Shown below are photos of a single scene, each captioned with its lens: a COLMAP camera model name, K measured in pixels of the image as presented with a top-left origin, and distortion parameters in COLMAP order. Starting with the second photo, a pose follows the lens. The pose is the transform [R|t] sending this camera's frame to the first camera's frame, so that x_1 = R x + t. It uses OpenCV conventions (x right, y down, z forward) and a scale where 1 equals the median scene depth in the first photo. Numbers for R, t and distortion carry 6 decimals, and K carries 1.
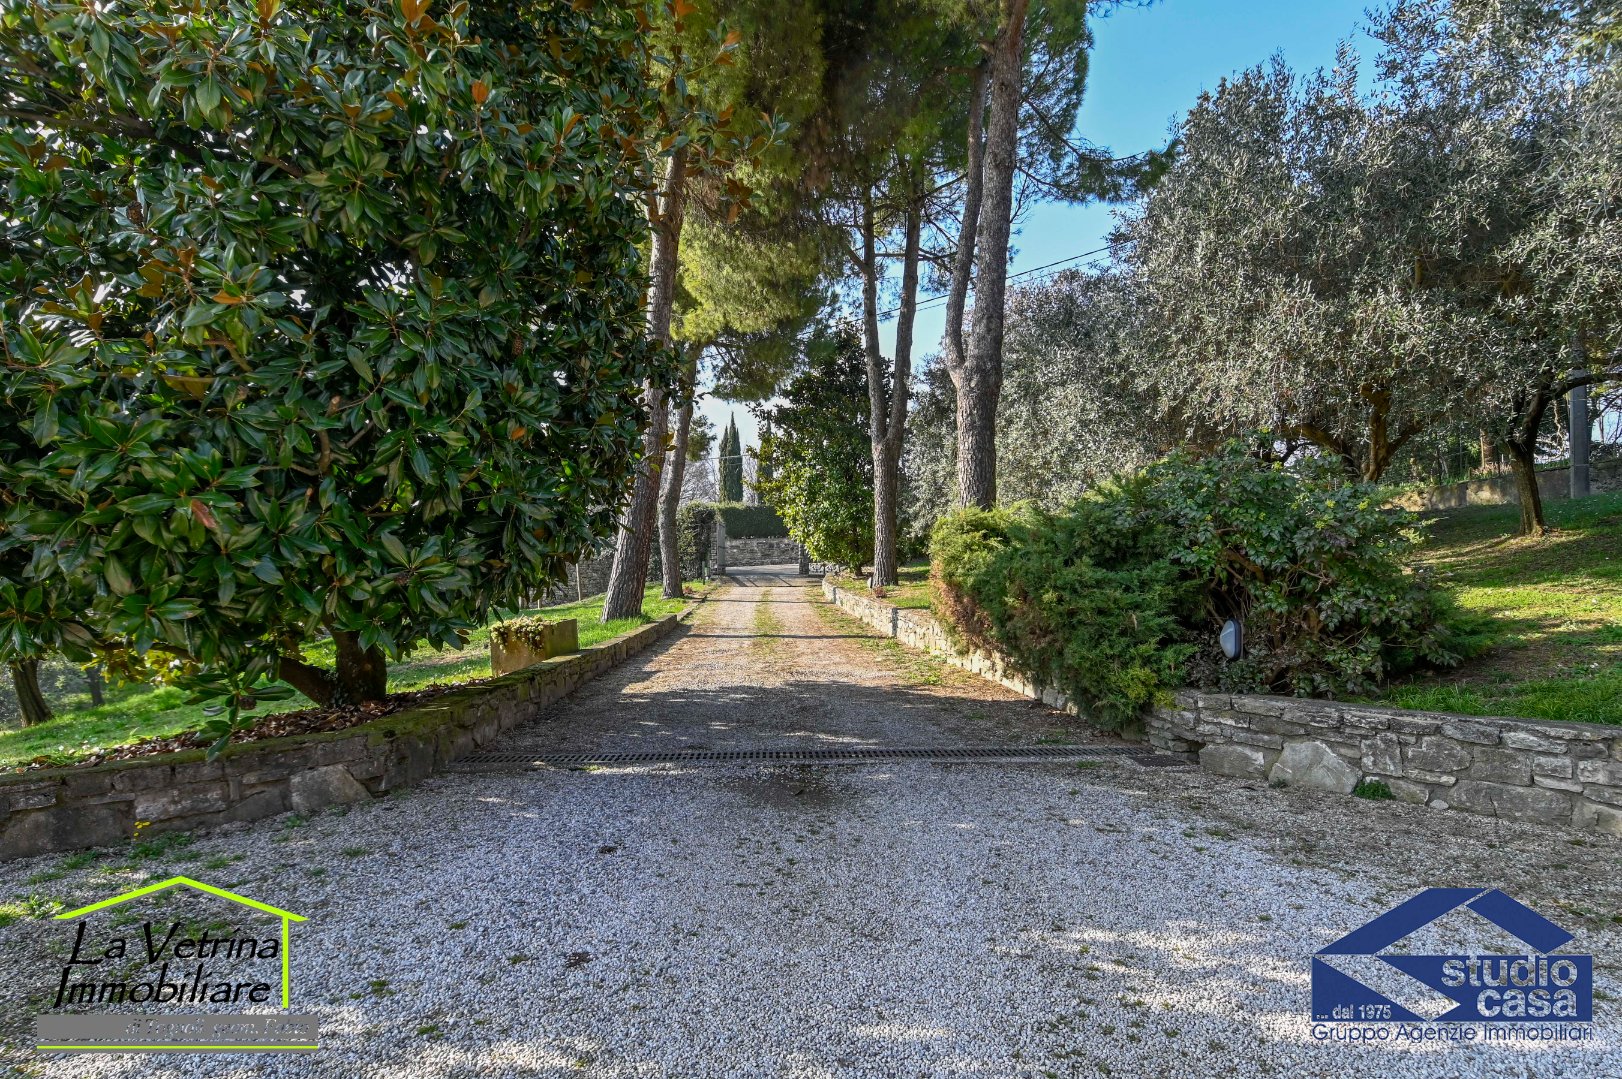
lens RADIAL K [[859.7, 0, 806.2], [0, 859.7, 569.9], [0, 0, 1]] dist [0.024291, -0.031627]
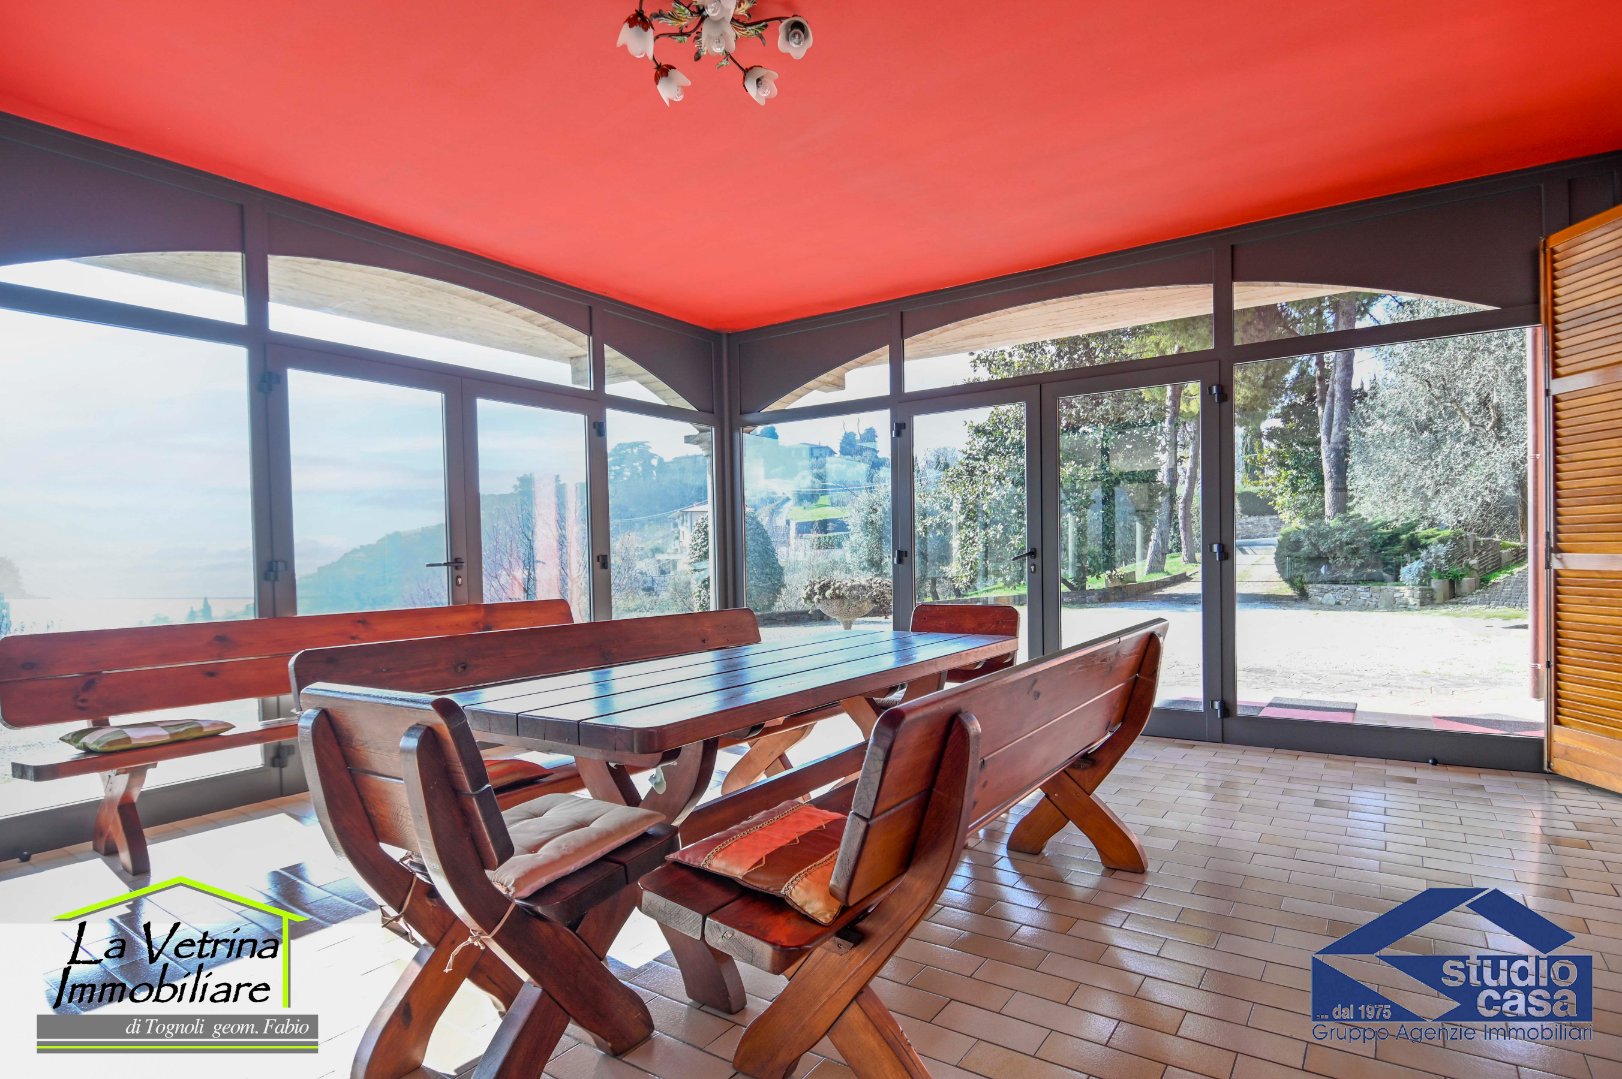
lens RADIAL K [[844.9, 0, 813.5], [0, 844.9, 567.9], [0, 0, 1]] dist [0.019790, -0.029930]
pose [[0.825760, -0.012547, -0.563882, 0.557149], [0.031486, 0.999219, 0.023876, -0.065665], [0.563142, -0.037470, 0.825510, -2.491905]]
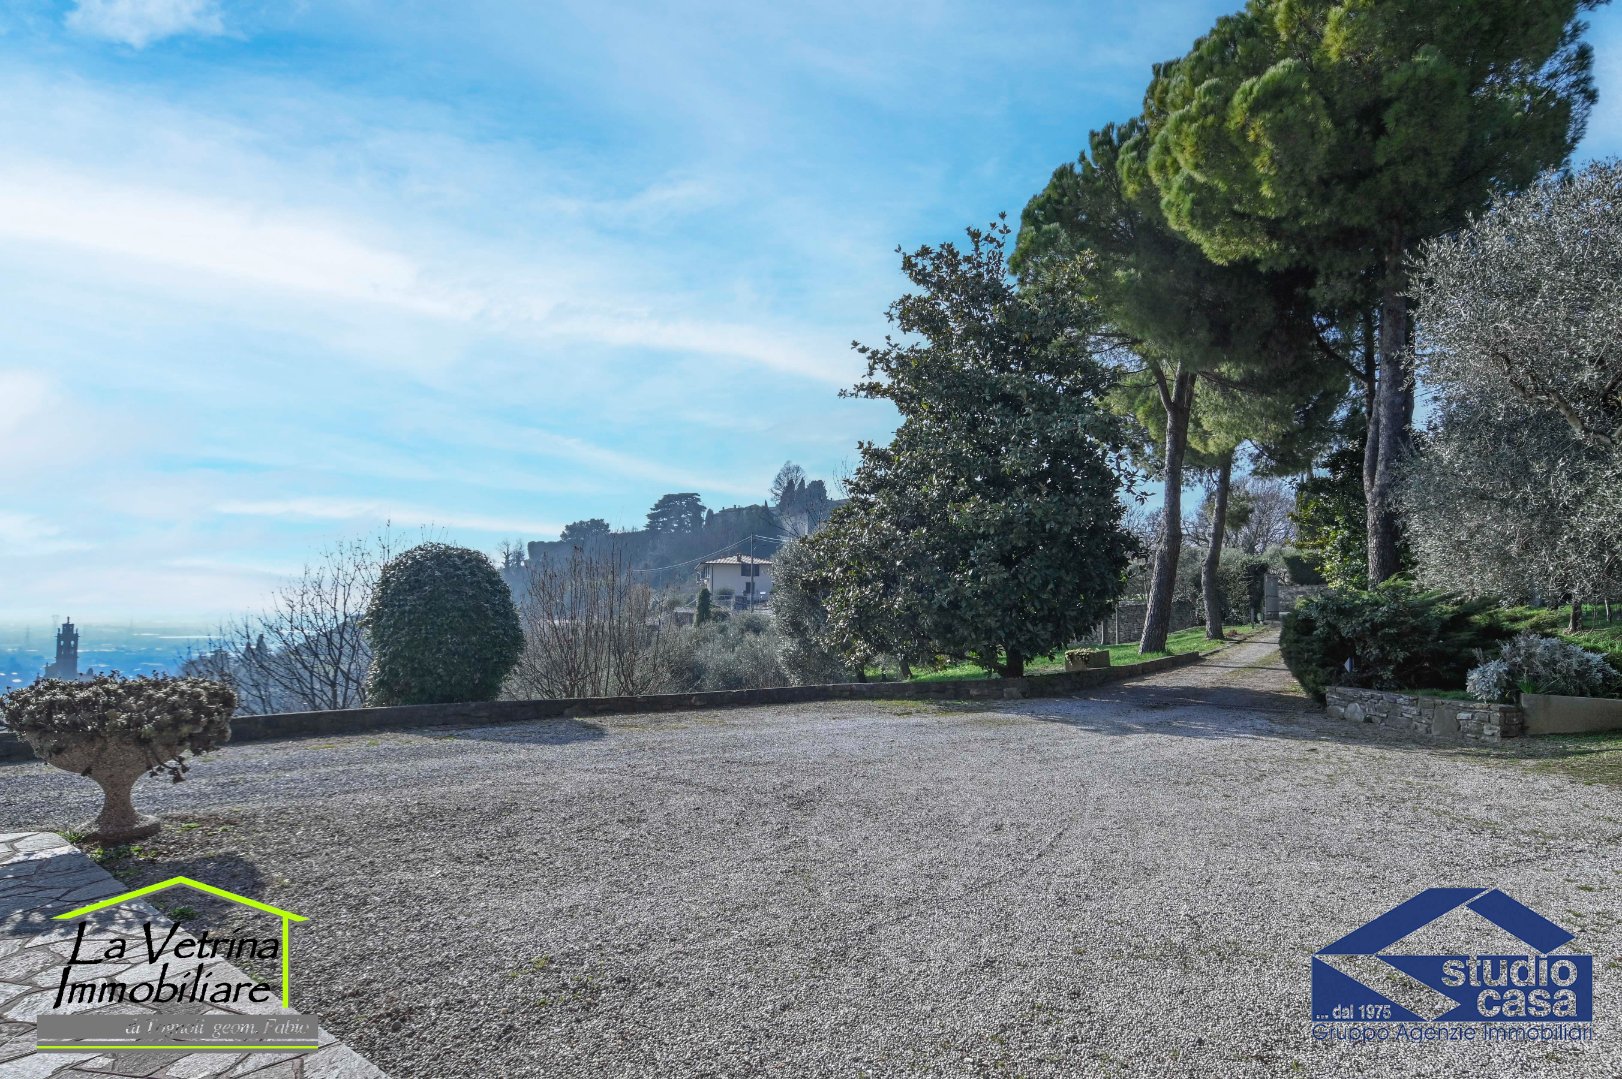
lens RADIAL K [[844.9, 0, 813.5], [0, 844.9, 567.9], [0, 0, 1]] dist [0.019790, -0.029930]
pose [[0.786298, -0.027426, -0.617239, 0.596436], [0.000261, 0.999029, -0.044058, -0.068677], [0.617848, 0.034482, 0.785541, -1.397271]]
